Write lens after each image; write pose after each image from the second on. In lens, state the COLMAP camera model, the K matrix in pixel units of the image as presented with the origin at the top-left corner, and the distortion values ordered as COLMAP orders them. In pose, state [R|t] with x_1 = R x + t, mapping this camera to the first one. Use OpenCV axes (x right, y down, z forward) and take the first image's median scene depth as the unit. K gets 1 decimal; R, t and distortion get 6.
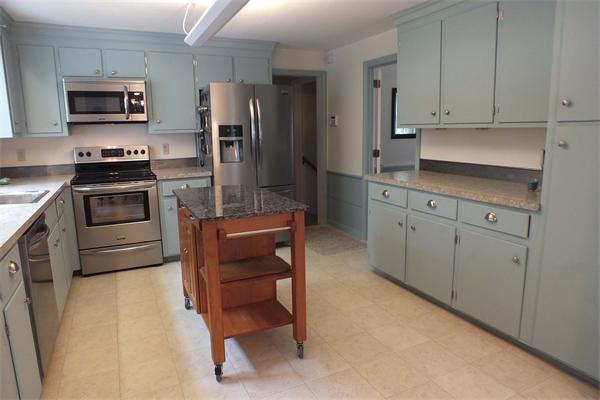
lens RADIAL K [[385.1, 0, 300.0], [0, 385.1, 198.4], [0, 0, 1]] dist [-0.058312, 0.015561]
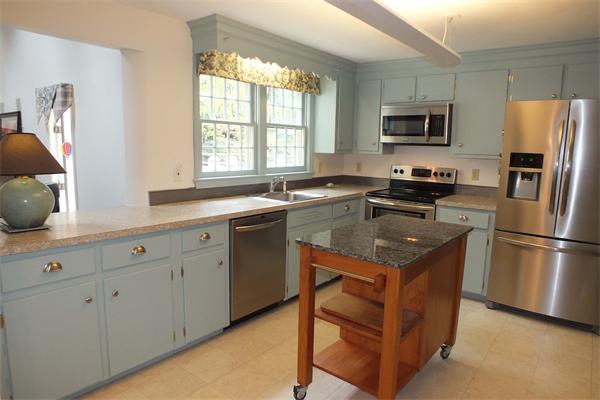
lens RADIAL K [[385.1, 0, 300.9], [0, 385.1, 200.4], [0, 0, 1]] dist [-0.058312, 0.015561]
pose [[0.436668, 0.154818, -0.886201, 0.327144], [-0.190379, 0.978673, 0.077165, -0.067453], [0.879248, 0.135019, 0.456830, 0.248561]]
